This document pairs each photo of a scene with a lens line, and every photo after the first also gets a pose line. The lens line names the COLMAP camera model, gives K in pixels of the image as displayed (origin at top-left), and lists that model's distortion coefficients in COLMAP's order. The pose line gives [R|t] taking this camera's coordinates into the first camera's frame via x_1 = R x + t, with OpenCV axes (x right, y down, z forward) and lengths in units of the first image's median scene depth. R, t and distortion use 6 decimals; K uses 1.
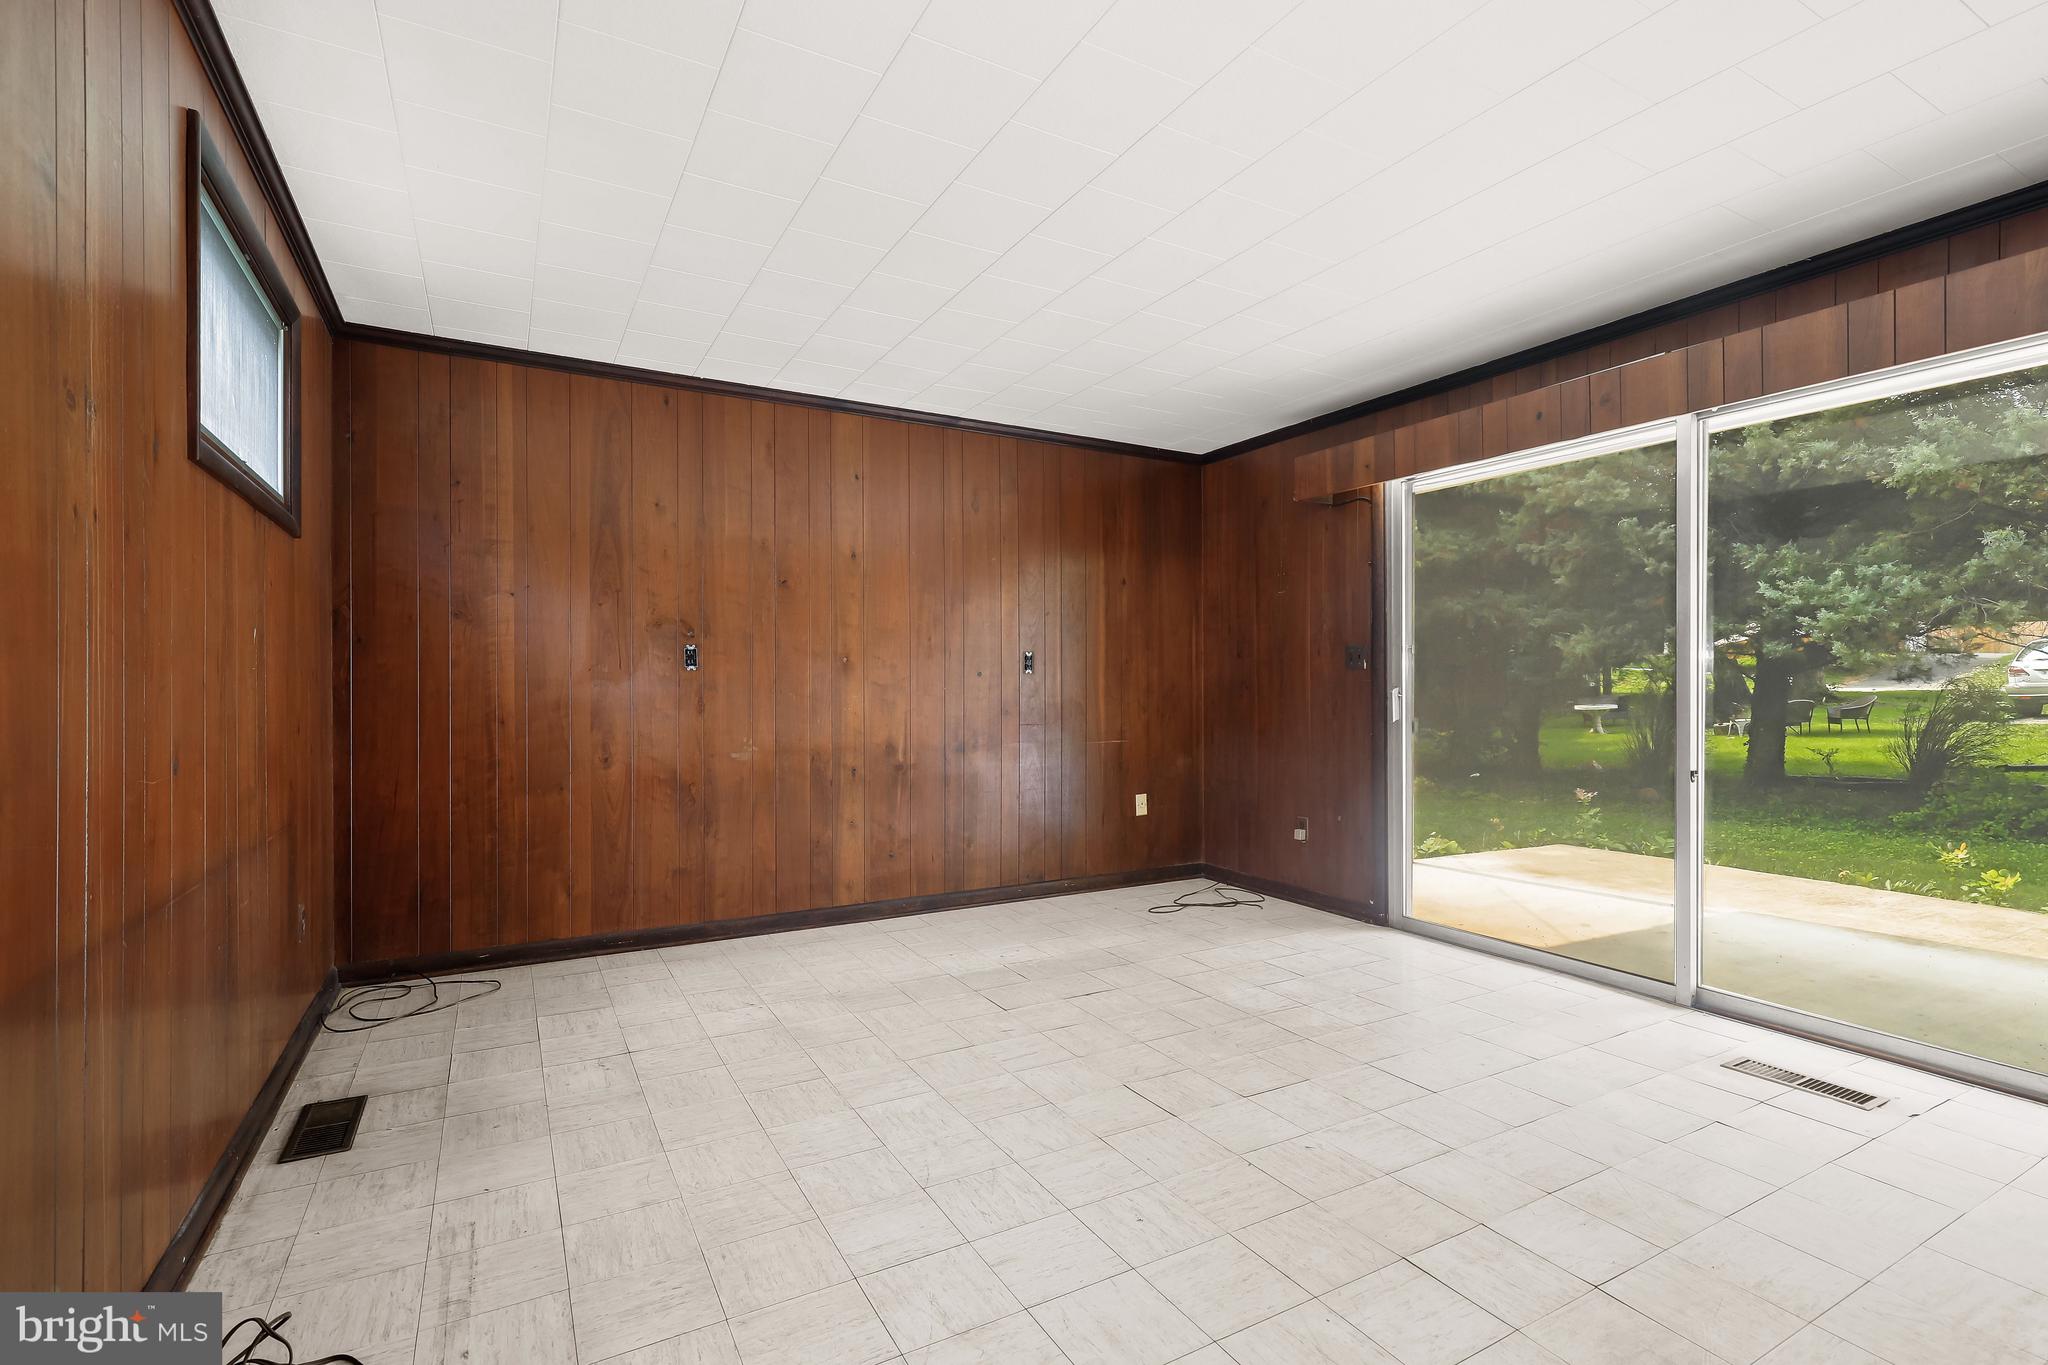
lens RADIAL K [[942.2, 0, 1029.4], [0, 942.2, 690.6], [0, 0, 1]] dist [-0.003937, 0.000158]
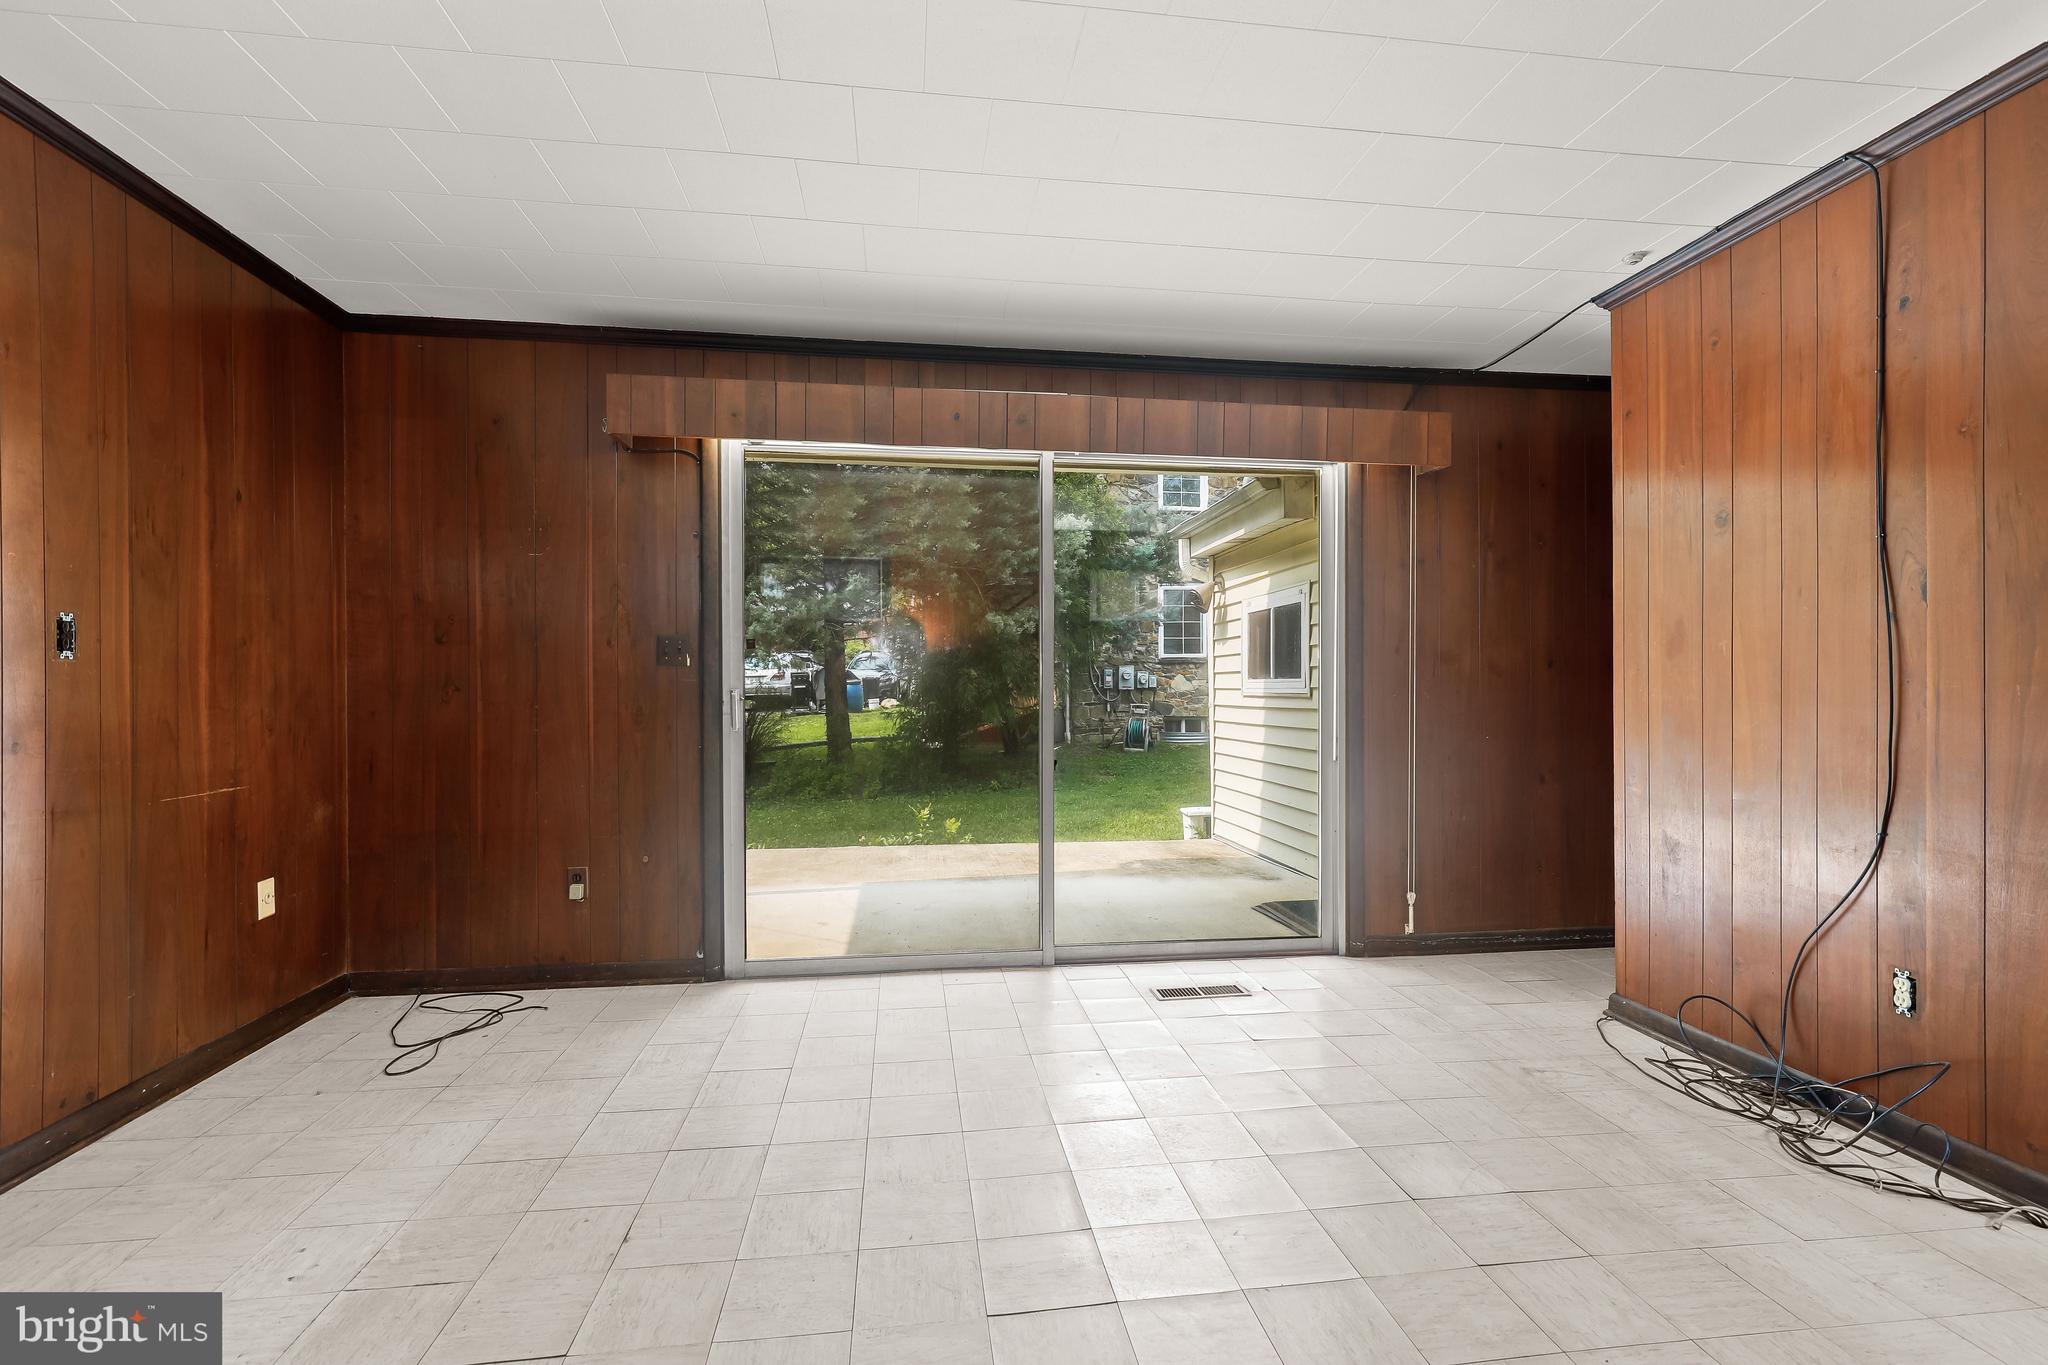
lens RADIAL K [[942.2, 0, 1027.3], [0, 942.2, 693.4], [0, 0, 1]] dist [-0.003937, 0.000158]
pose [[0.367695, -0.004055, 0.929938, -0.303280], [0.005724, 0.999981, 0.002097, -0.000021], [-0.929929, 0.004552, 0.367711, 0.473759]]
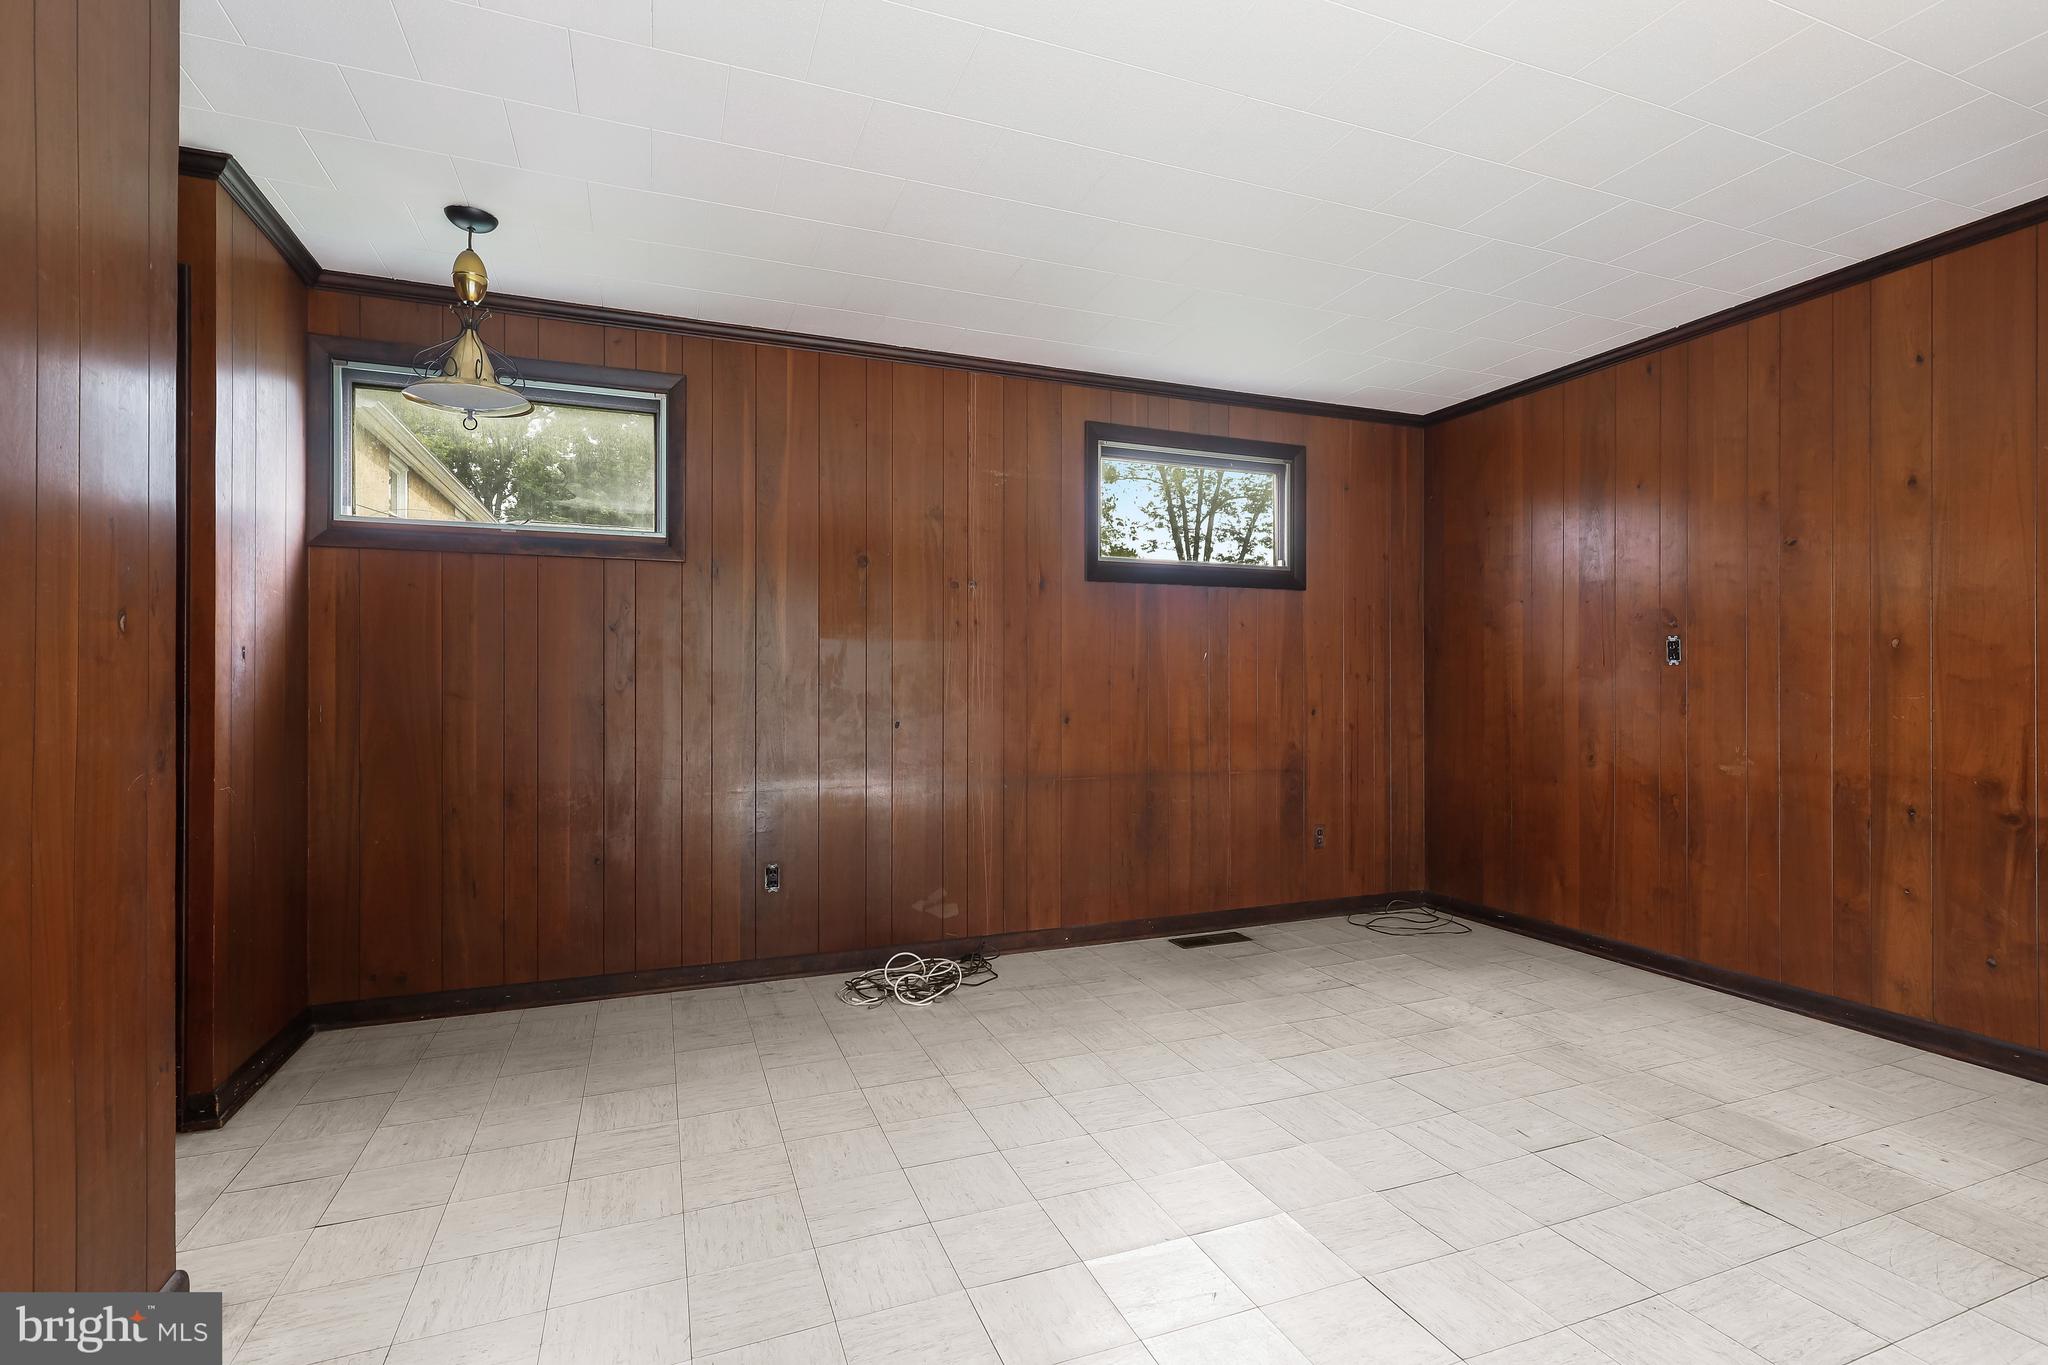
lens RADIAL K [[942.2, 0, 1031.8], [0, 942.2, 686.1], [0, 0, 1]] dist [-0.003937, 0.000158]
pose [[-0.131596, 0.000241, -0.991303, 0.583391], [-0.003055, 0.999995, 0.000648, -0.000828], [0.991299, 0.003114, -0.131595, 0.523929]]
